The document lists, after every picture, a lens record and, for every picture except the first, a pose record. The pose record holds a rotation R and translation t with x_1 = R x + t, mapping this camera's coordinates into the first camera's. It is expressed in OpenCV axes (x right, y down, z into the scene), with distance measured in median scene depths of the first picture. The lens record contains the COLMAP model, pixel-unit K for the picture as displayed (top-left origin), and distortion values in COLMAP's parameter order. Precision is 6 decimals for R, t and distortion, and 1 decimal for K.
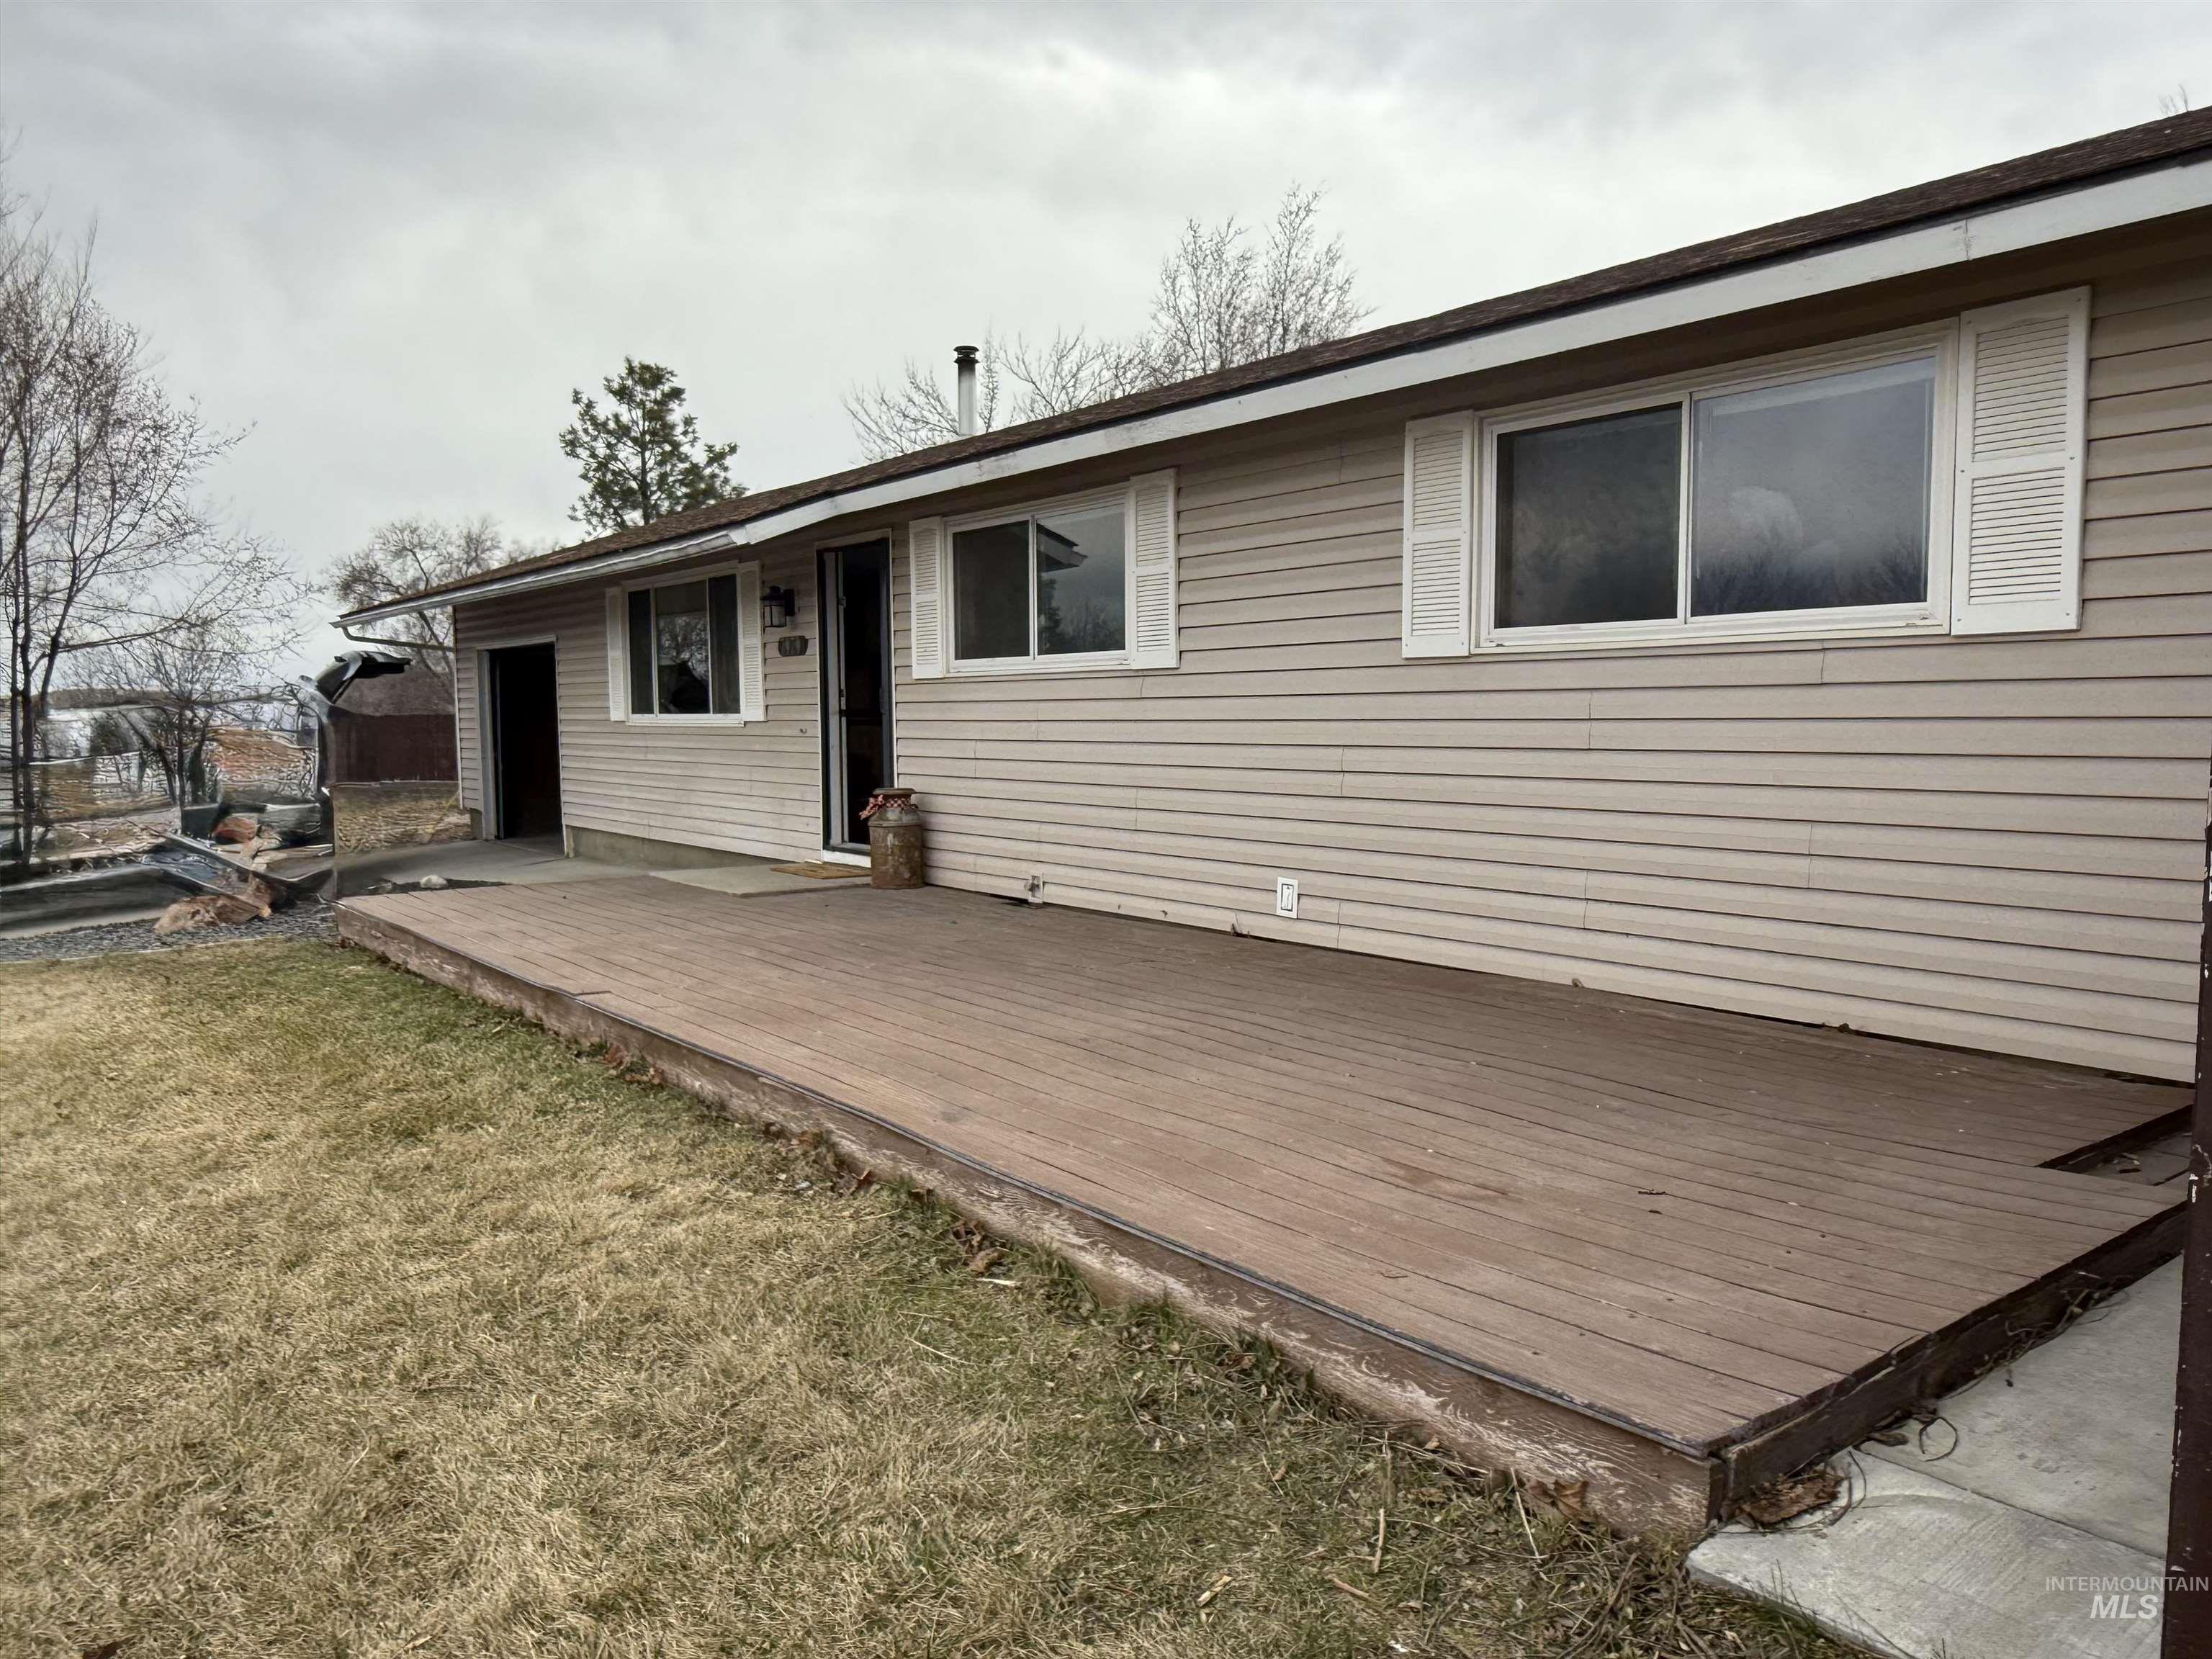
lens RADIAL K [[1547.7, 0, 1103.6], [0, 1547.7, 832.7], [0, 0, 1]] dist [0.012796, -0.026619]
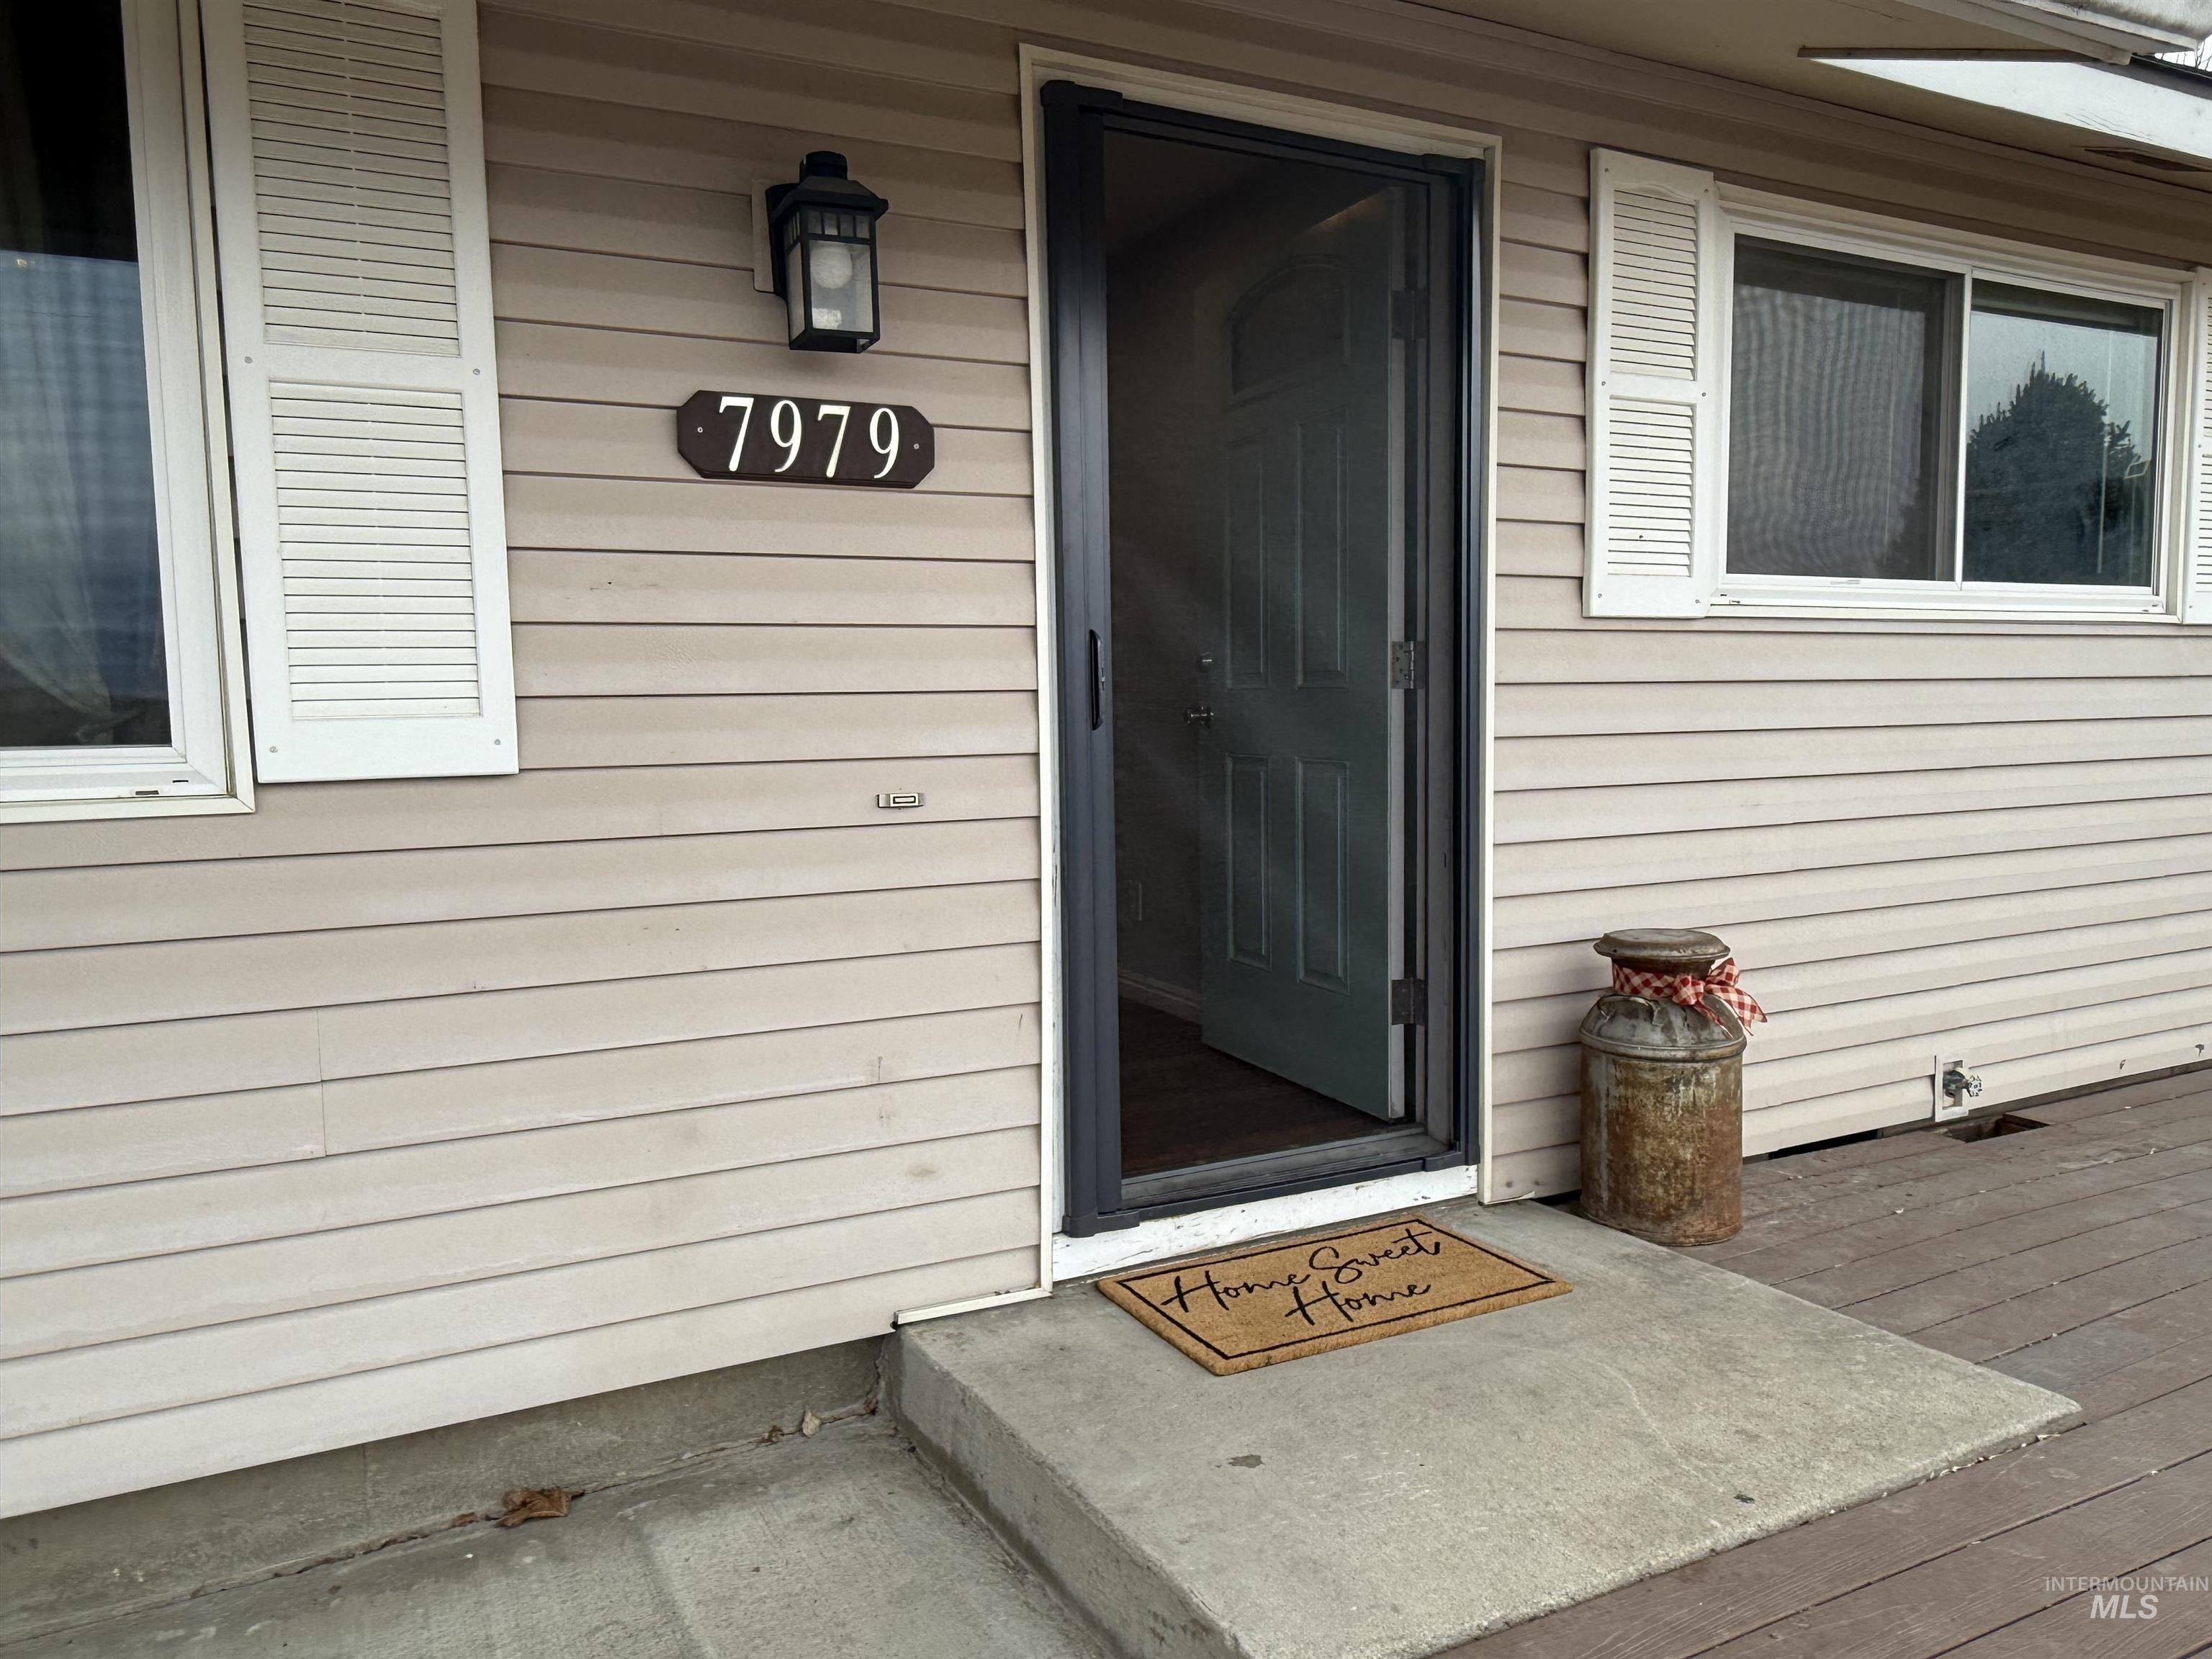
lens RADIAL K [[1547.7, 0, 1107.6], [0, 1547.7, 822.2], [0, 0, 1]] dist [0.012796, -0.026619]
pose [[0.198843, -0.096664, 0.975253, -0.534903], [0.076690, 0.993607, 0.082847, -0.099589], [-0.977026, 0.058319, 0.204985, 1.138965]]
